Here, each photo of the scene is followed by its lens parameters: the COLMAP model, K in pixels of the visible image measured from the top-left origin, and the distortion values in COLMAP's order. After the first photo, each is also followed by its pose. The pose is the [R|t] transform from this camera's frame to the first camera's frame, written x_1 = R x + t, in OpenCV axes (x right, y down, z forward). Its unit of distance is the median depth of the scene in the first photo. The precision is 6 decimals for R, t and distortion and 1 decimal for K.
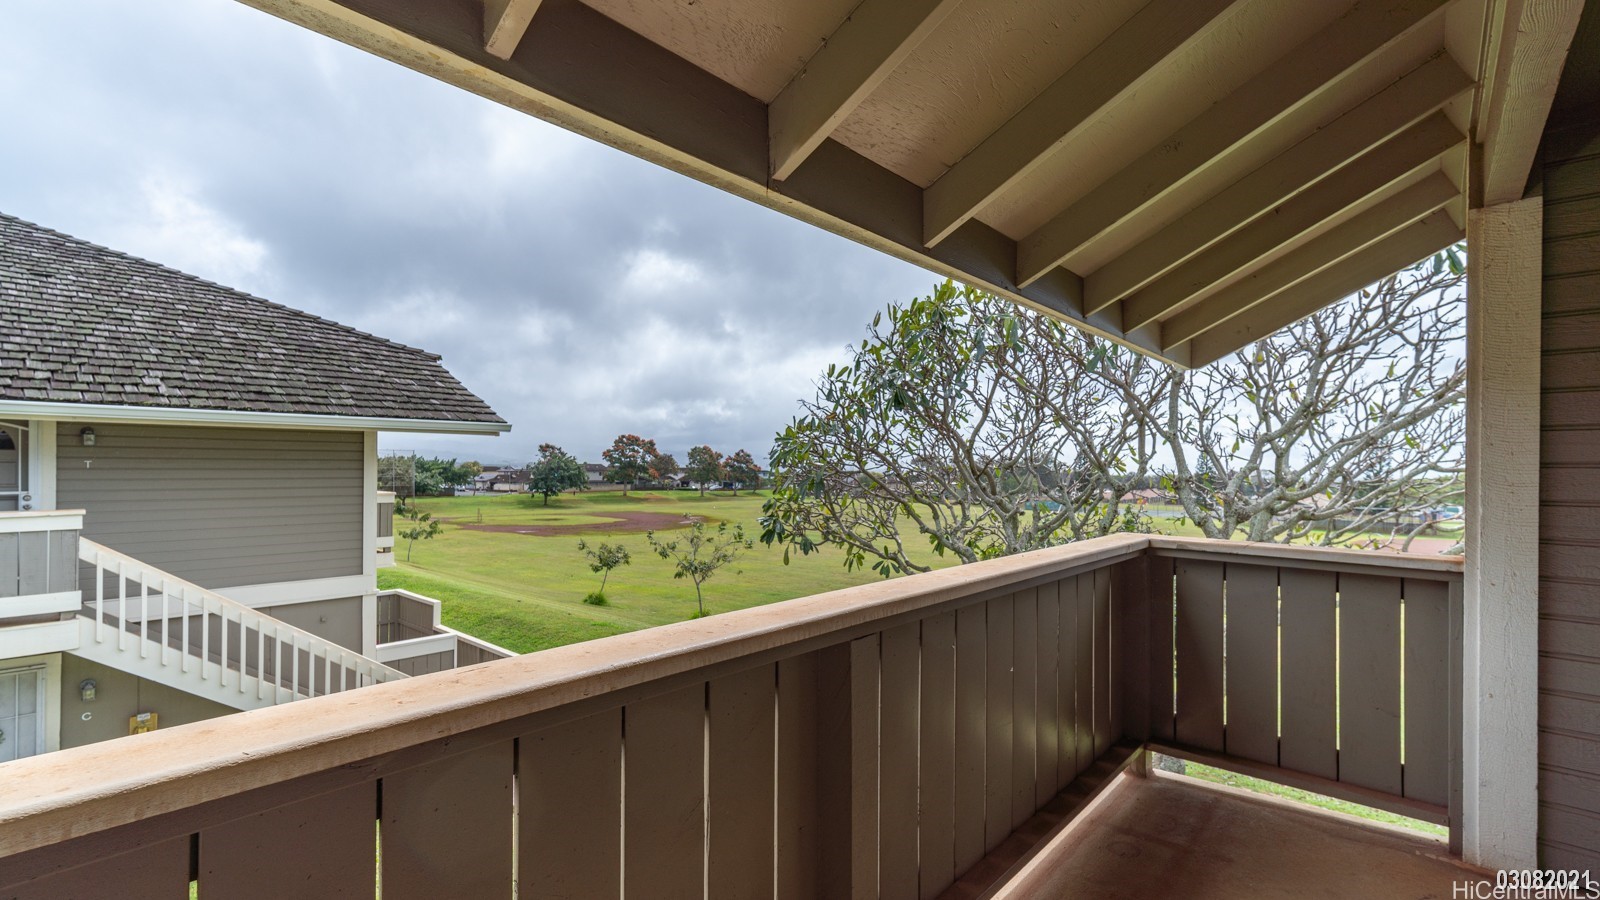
lens RADIAL K [[699.2, 0, 801.6], [0, 699.2, 463.8], [0, 0, 1]] dist [0.000195, -0.000194]
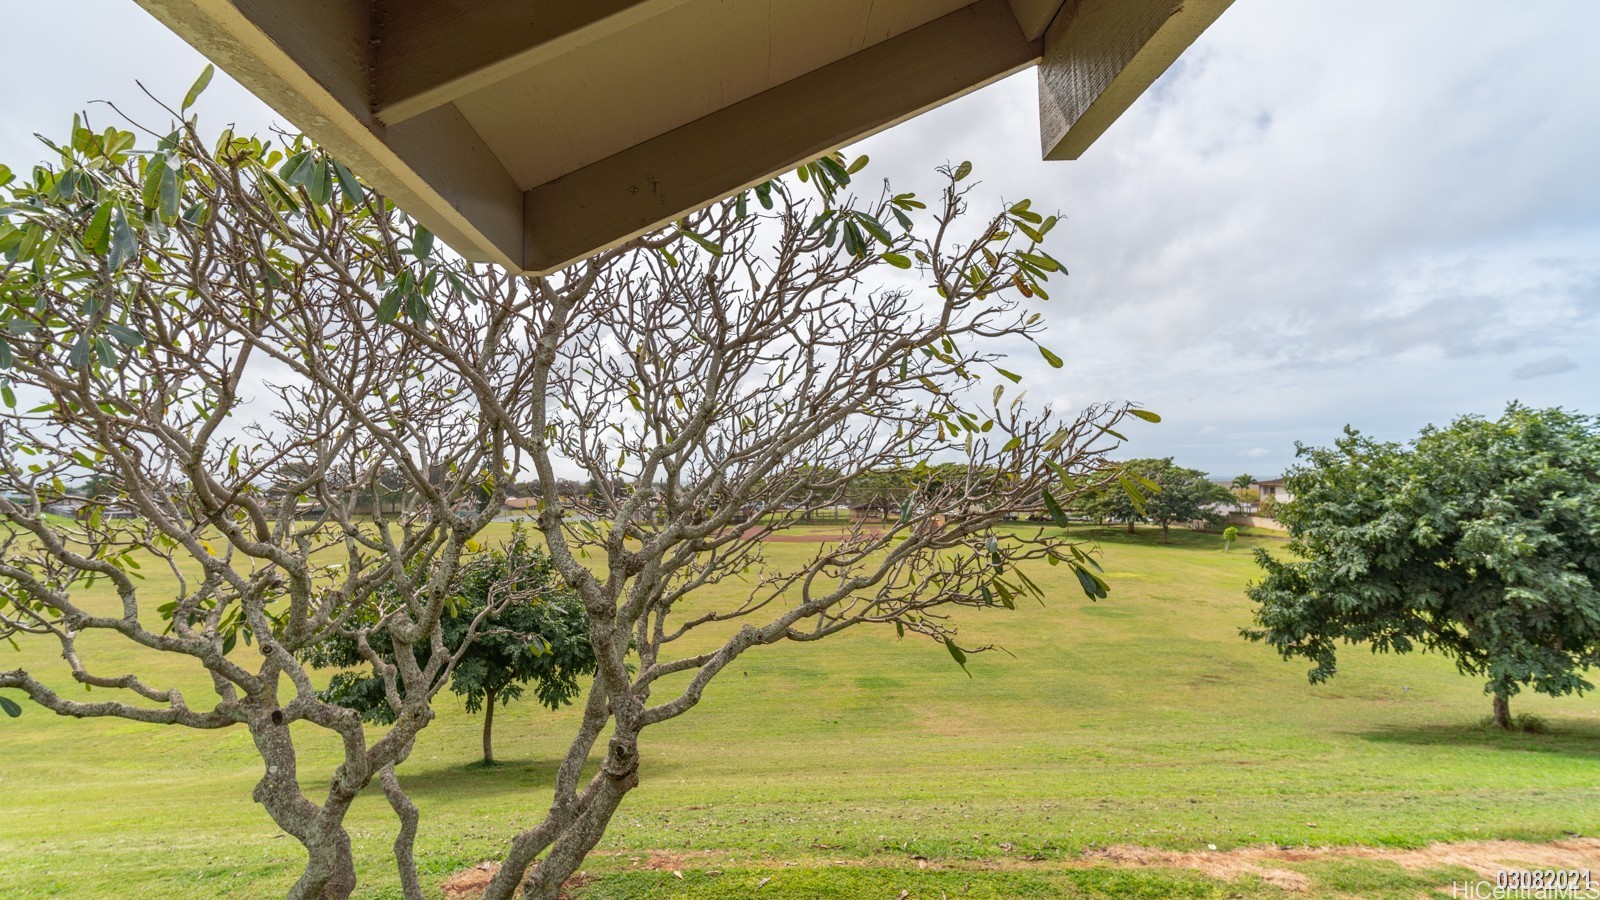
lens RADIAL K [[699.2, 0, 804.6], [0, 699.2, 463.6], [0, 0, 1]] dist [0.000195, -0.000194]
pose [[0.685480, 0.000911, 0.728091, 0.168749], [0.008974, 0.999913, -0.009700, -0.012147], [-0.728036, 0.013183, 0.685412, 0.278144]]
